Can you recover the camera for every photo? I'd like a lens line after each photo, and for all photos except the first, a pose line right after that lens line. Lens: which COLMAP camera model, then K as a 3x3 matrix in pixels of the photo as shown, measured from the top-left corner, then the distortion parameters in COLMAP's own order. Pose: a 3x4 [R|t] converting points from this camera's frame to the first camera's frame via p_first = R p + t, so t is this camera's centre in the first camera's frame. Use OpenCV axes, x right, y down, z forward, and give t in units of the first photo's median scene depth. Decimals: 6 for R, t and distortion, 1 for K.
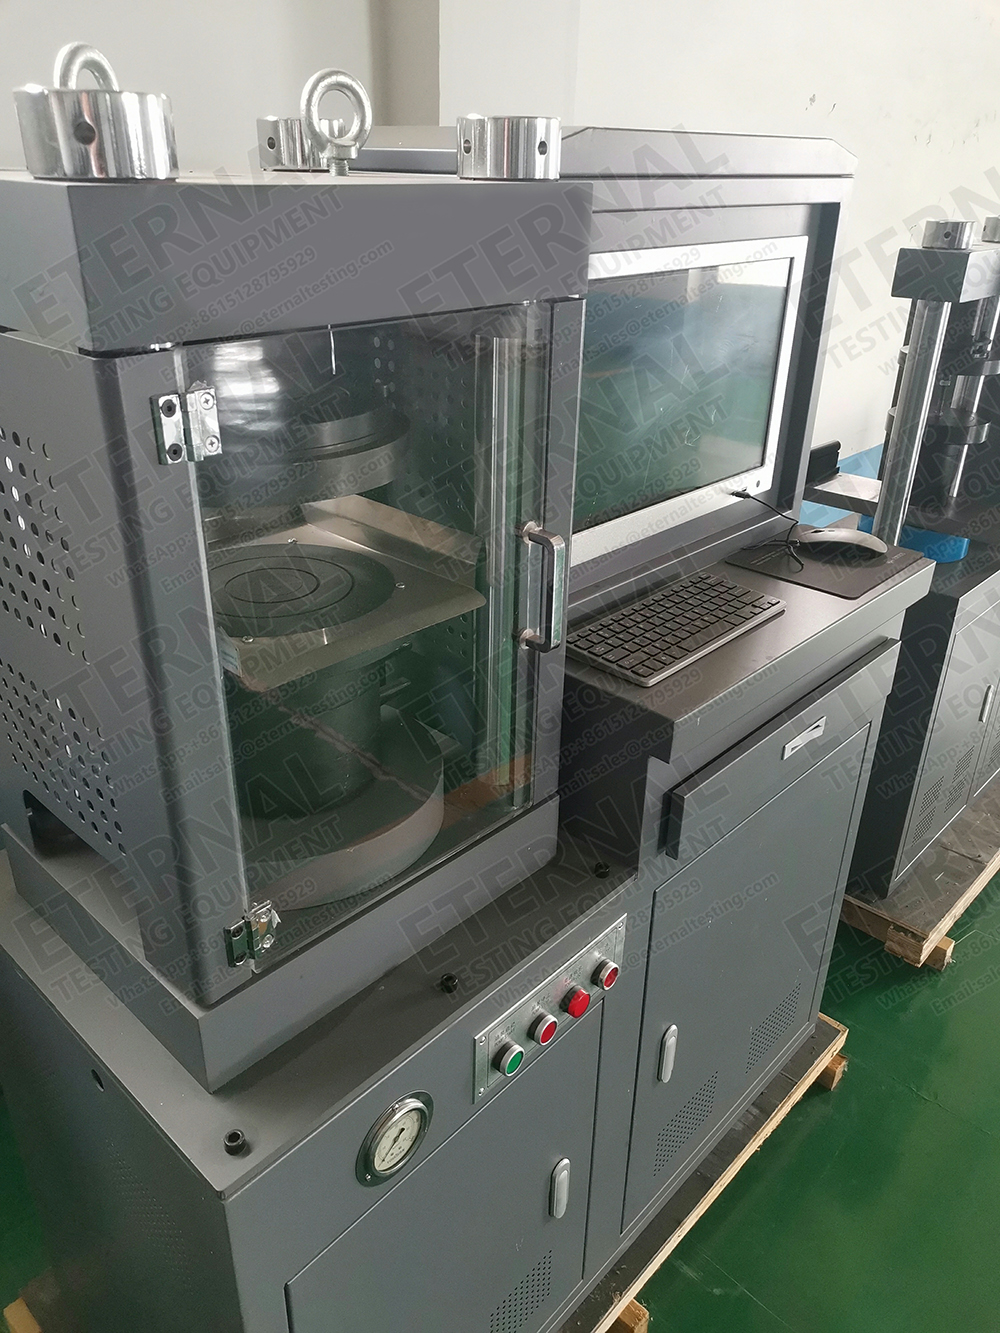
lens RADIAL K [[1006.1, 0, 500.0], [0, 1006.1, 666.5], [0, 0, 1]] dist [0.046136, -0.070995]
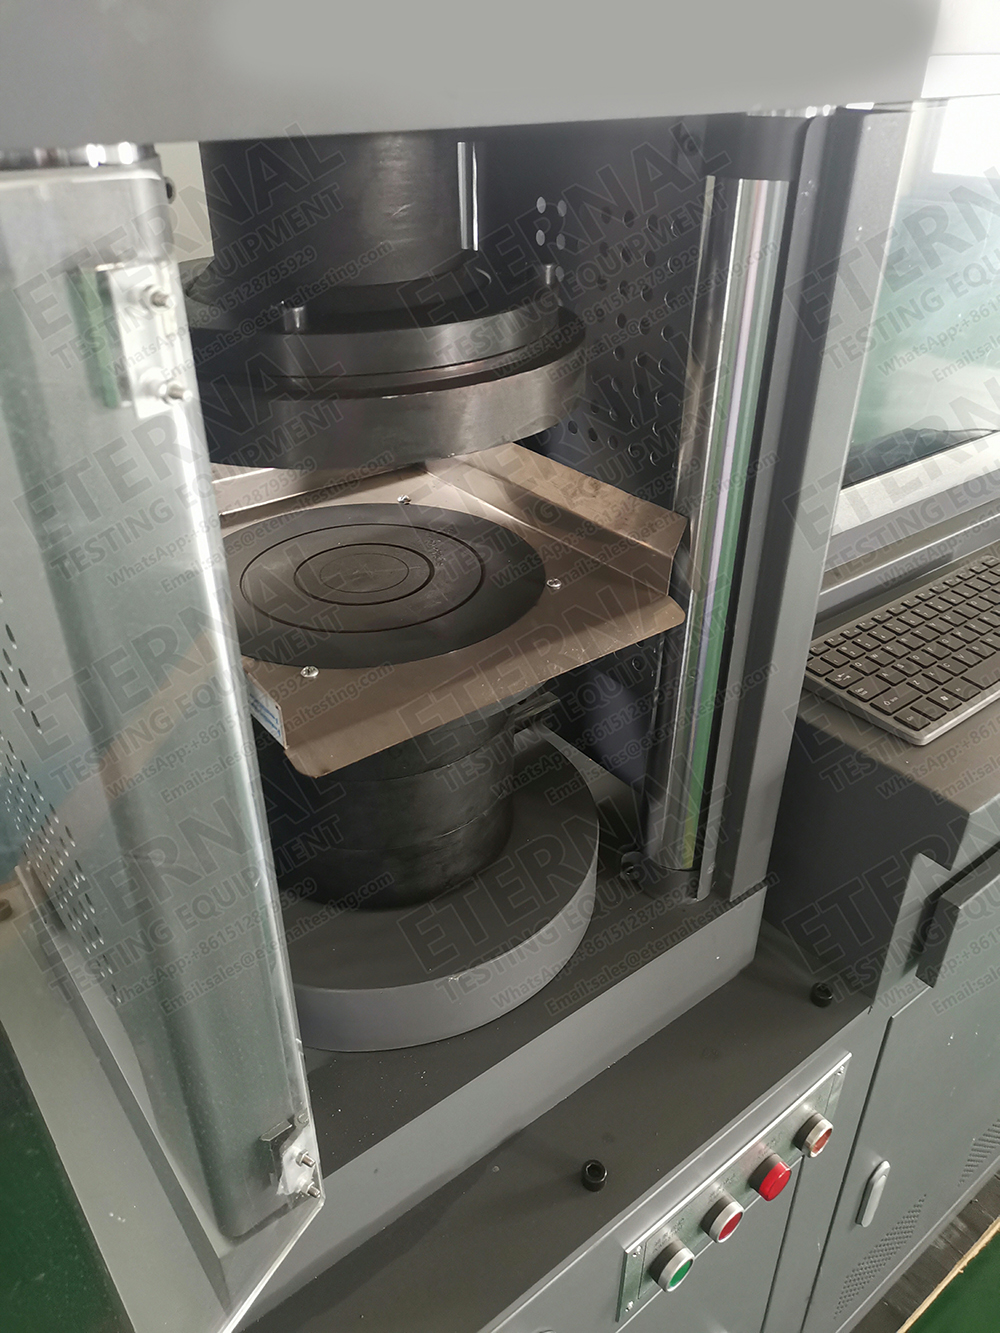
lens RADIAL K [[1006.1, 0, 500.0], [0, 1006.1, 666.5], [0, 0, 1]] dist [0.046136, -0.070995]
pose [[0.988026, 0.063187, -0.140757, -0.035899], [-0.051569, 0.995070, 0.084716, -0.074648], [0.145416, -0.076443, 0.986413, 0.320314]]
